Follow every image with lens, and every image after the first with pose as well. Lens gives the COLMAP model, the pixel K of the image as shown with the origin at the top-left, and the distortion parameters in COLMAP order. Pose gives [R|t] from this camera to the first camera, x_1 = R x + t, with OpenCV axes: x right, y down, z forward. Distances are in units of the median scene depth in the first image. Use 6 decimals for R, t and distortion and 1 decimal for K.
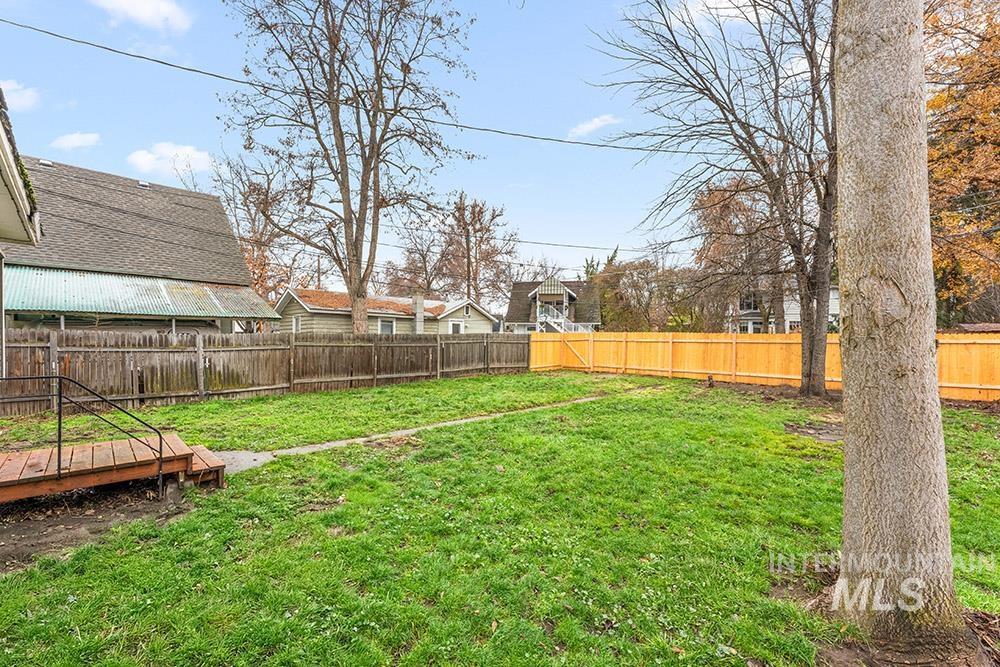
lens RADIAL K [[417.7, 0, 500.0], [0, 417.7, 333.5], [0, 0, 1]] dist [-0.000188, 0.000278]
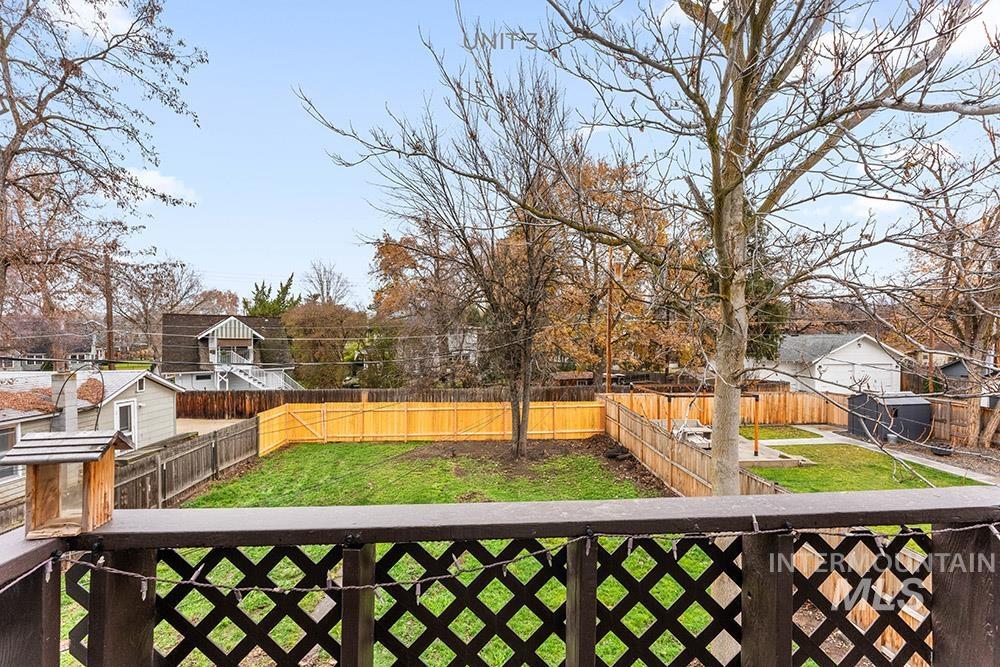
lens RADIAL K [[417.7, 0, 500.0], [0, 417.7, 333.5], [0, 0, 1]] dist [-0.000188, 0.000278]
pose [[0.673243, -0.015701, 0.739255, -0.234464], [0.008409, 0.999872, 0.013578, -0.181250], [-0.739374, -0.002925, 0.673289, 0.021550]]
